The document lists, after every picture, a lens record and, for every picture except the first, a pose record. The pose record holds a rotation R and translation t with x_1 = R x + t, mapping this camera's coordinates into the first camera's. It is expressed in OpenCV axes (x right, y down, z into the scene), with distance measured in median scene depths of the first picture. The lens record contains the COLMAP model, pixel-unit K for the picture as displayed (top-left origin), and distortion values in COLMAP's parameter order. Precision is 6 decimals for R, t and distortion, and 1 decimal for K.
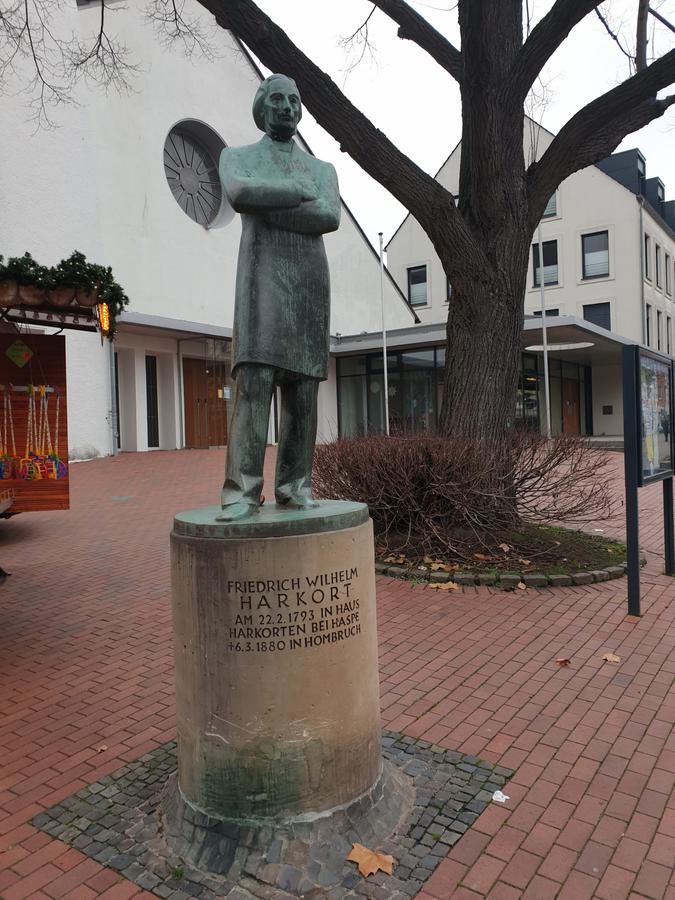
lens RADIAL K [[678.4, 0, 337.5], [0, 678.4, 450.0], [0, 0, 1]] dist [0.007161, -0.049321]
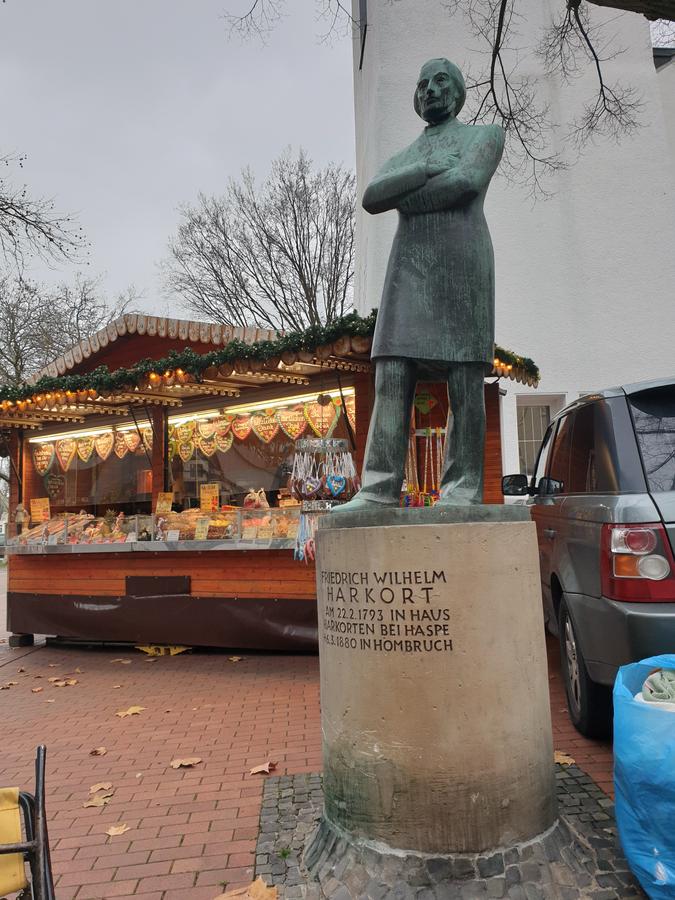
lens RADIAL K [[678.9, 0, 337.5], [0, 678.9, 470.9], [0, 0, 1]] dist [-0.008479, -0.003691]
pose [[0.606741, -0.060047, -0.792629, 0.646111], [-0.004344, 0.996877, -0.078846, 0.120822], [0.794888, 0.051282, 0.604585, 0.391478]]
